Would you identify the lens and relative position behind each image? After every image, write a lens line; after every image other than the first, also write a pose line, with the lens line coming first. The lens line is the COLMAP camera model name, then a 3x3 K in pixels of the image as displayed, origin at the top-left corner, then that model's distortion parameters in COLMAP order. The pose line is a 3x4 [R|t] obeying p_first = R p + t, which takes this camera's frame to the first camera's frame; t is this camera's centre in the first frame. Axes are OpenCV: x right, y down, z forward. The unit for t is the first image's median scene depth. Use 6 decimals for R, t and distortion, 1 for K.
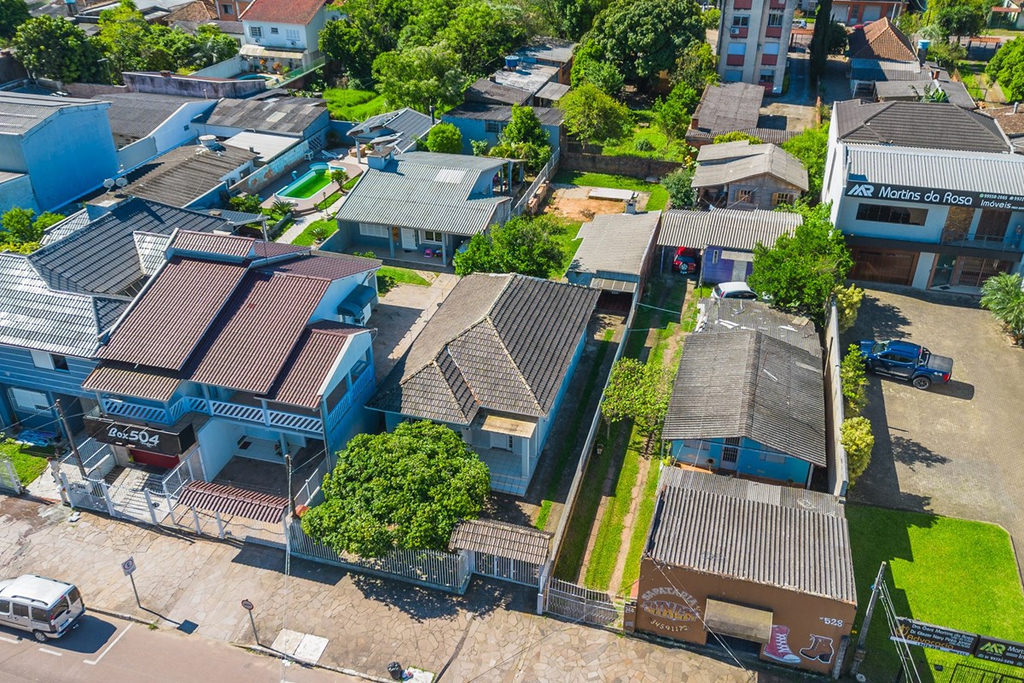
lens RADIAL K [[866.9, 0, 507.6], [0, 866.9, 338.3], [0, 0, 1]] dist [0.075901, -0.092303]
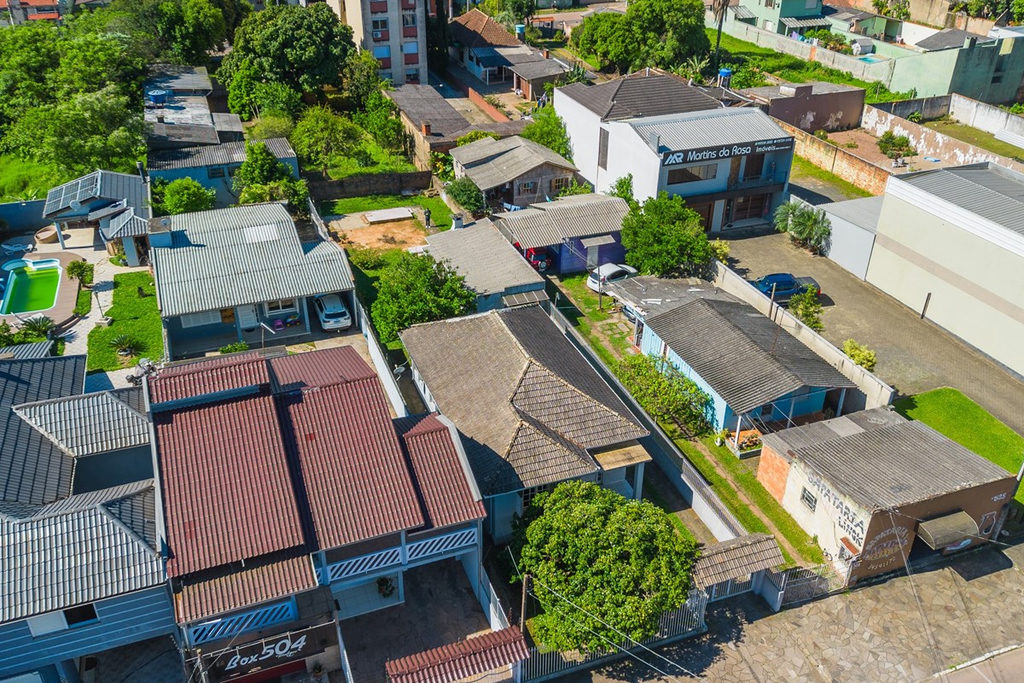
lens RADIAL K [[863.0, 0, 514.5], [0, 863.0, 343.8], [0, 0, 1]] dist [0.053004, -0.002988]
pose [[0.801366, -0.300245, 0.517364, -0.333906], [0.295902, 0.950645, 0.093361, -0.086584], [-0.519861, 0.078273, 0.850658, 0.140614]]
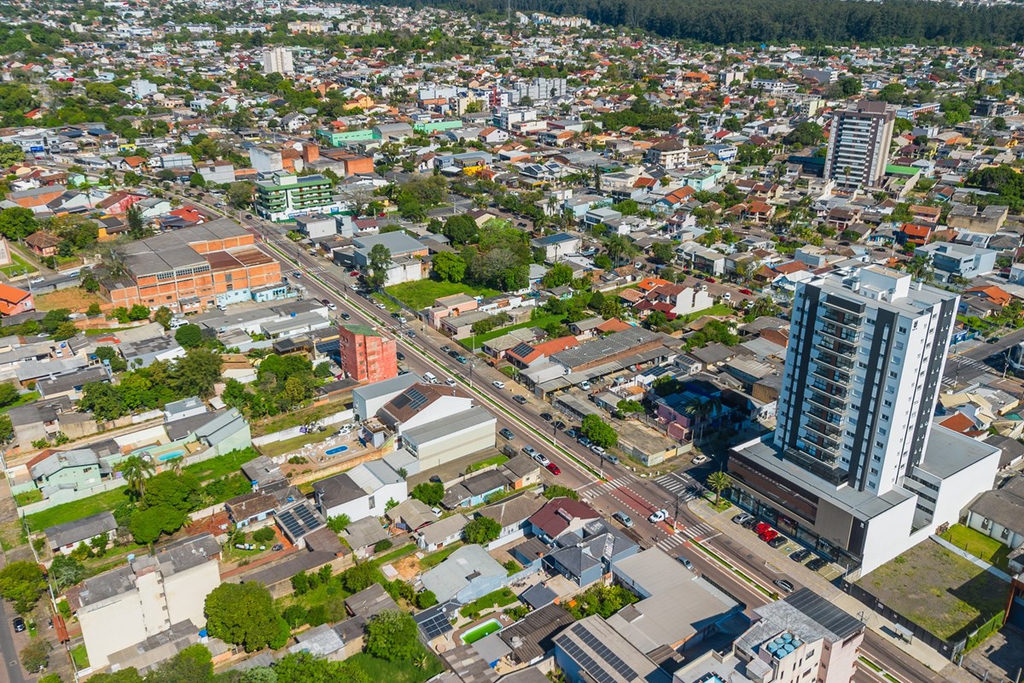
lens RADIAL K [[866.9, 0, 513.0], [0, 866.9, 349.7], [0, 0, 1]] dist [0.075901, -0.092303]
pose [[-0.792030, -0.251438, 0.556299, -1.406431], [0.304365, 0.627277, 0.716858, -2.280921], [-0.529199, 0.737090, -0.420293, 1.468665]]
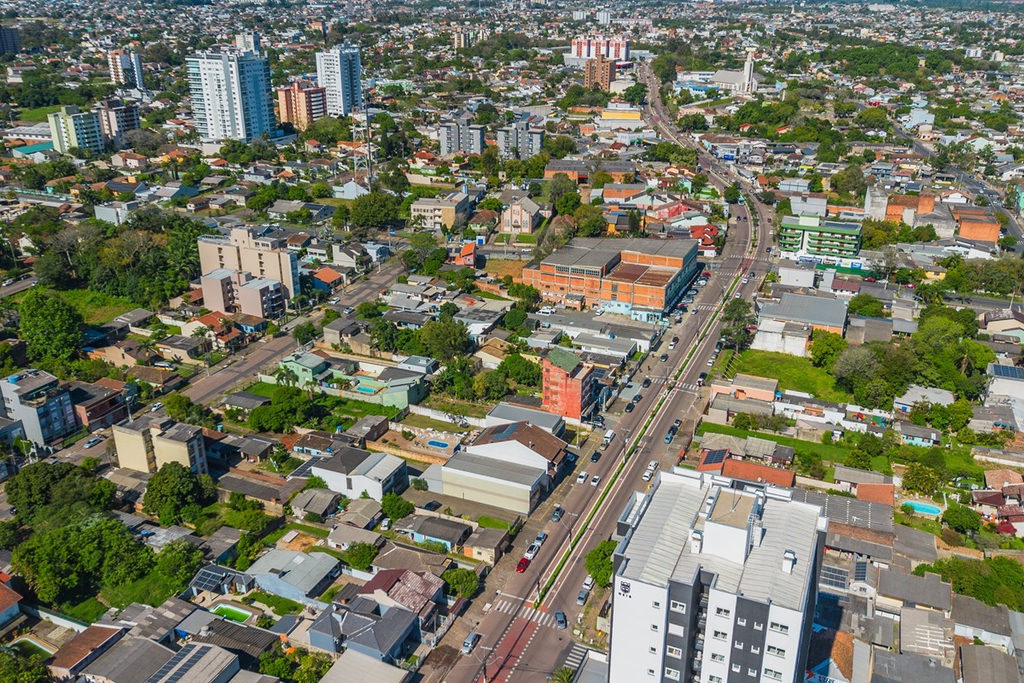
lens RADIAL K [[866.9, 0, 510.1], [0, 866.9, 342.8], [0, 0, 1]] dist [0.075901, -0.092303]
pose [[0.125622, -0.373980, 0.918890, -2.099518], [0.502441, 0.822639, 0.266117, -1.064877], [-0.855437, 0.428258, 0.291244, -0.594232]]
